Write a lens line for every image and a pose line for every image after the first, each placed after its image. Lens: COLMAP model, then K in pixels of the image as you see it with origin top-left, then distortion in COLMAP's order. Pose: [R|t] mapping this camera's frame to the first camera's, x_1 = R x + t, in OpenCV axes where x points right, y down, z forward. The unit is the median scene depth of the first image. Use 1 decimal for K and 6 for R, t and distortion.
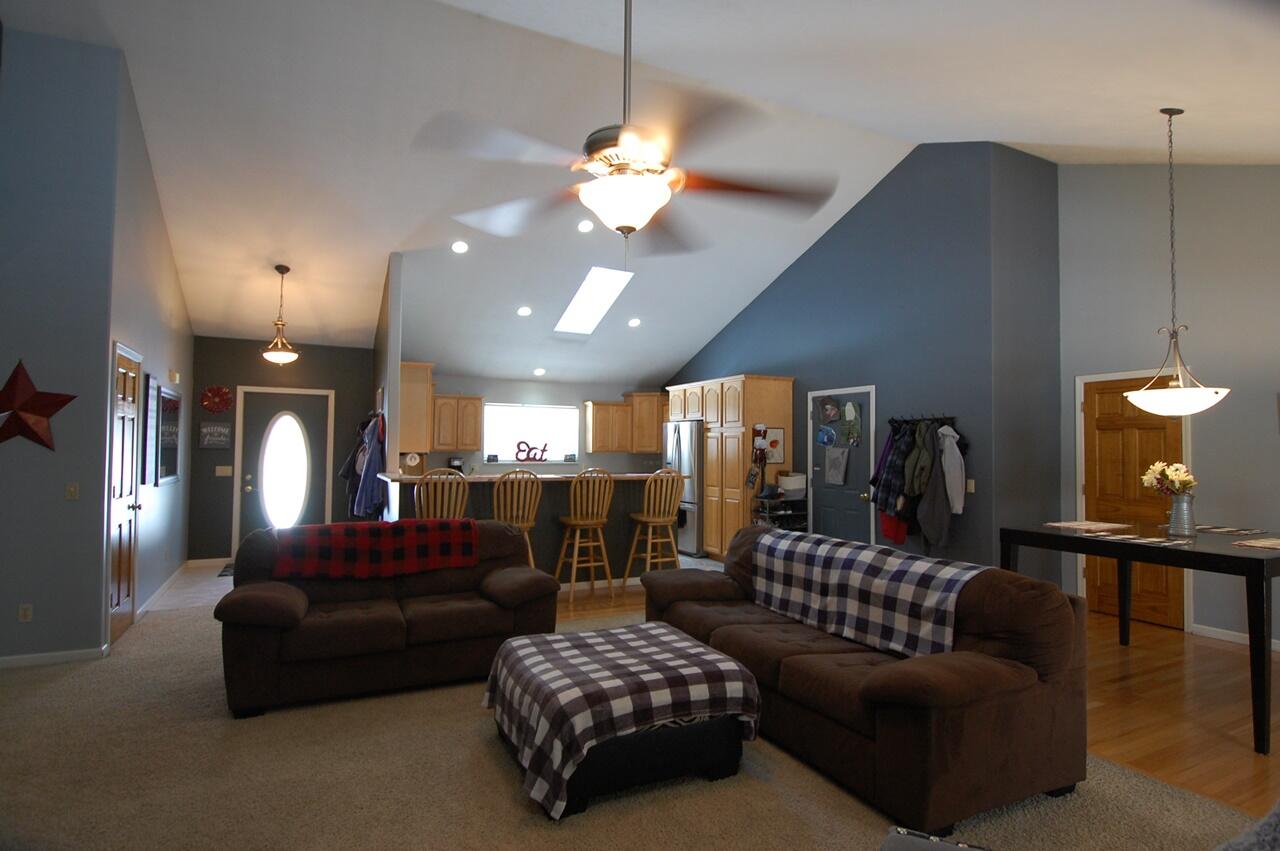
lens RADIAL K [[663.9, 0, 644.6], [0, 663.9, 428.8], [0, 0, 1]] dist [0.019145, -0.025689]
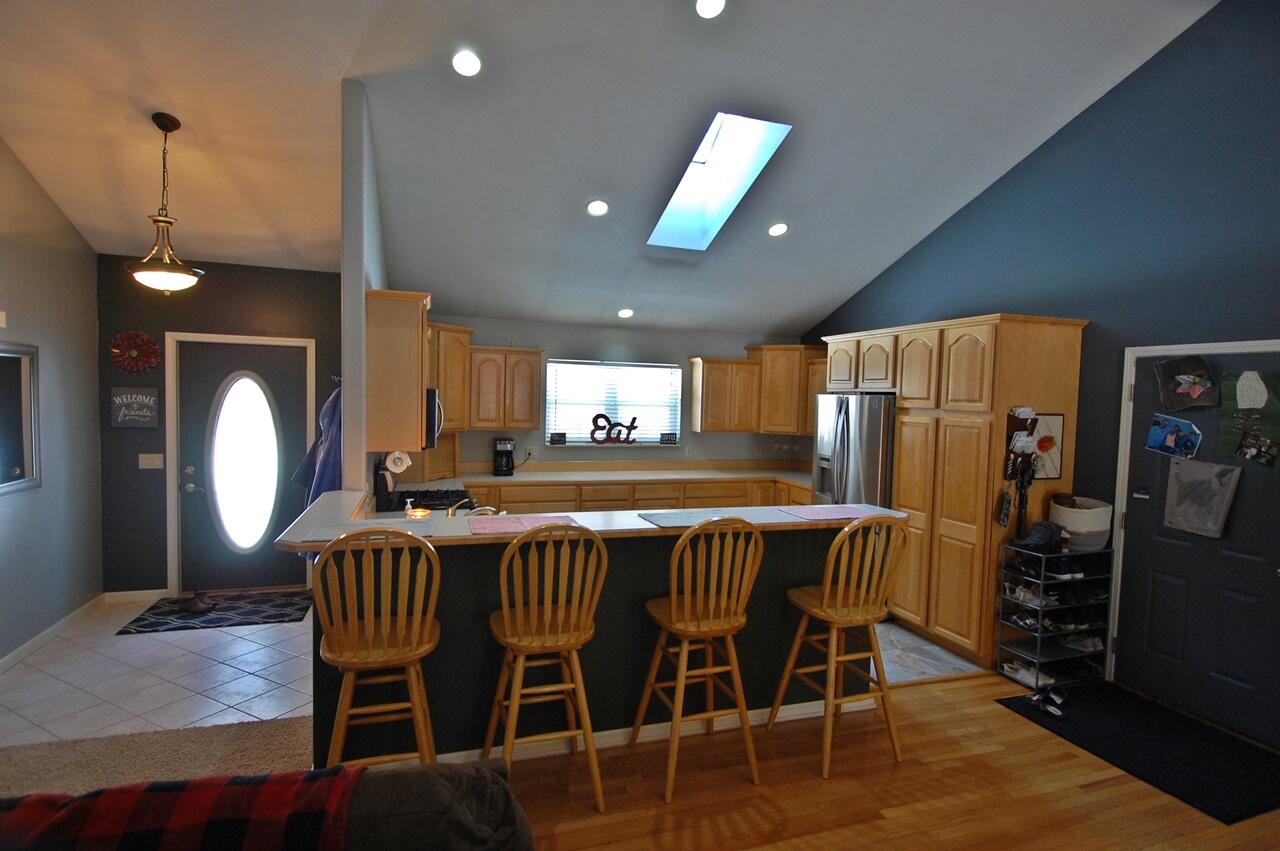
lens RADIAL K [[640.5, 0, 642.5], [0, 640.5, 429.0], [0, 0, 1]] dist [0.023902, -0.028732]
pose [[0.988649, 0.025980, -0.147980, -0.053097], [-0.013868, 0.996511, 0.082301, -0.028263], [0.149602, -0.079315, 0.985560, 0.445454]]
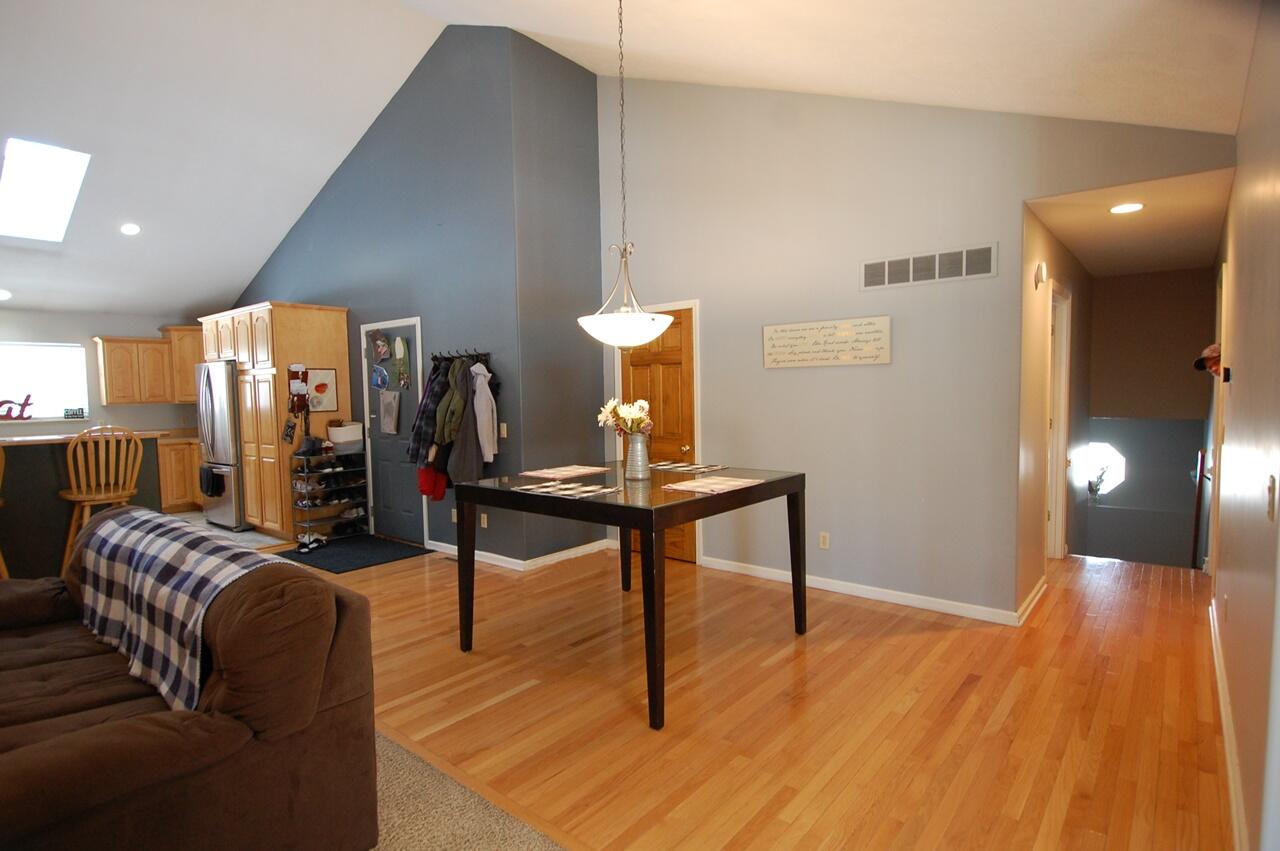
lens RADIAL K [[650.9, 0, 643.6], [0, 650.9, 430.0], [0, 0, 1]] dist [0.025259, -0.029094]
pose [[0.913394, -0.048580, 0.404167, 0.234726], [0.013303, 0.995885, 0.089641, 0.007171], [-0.406858, -0.076501, 0.910282, 0.095962]]
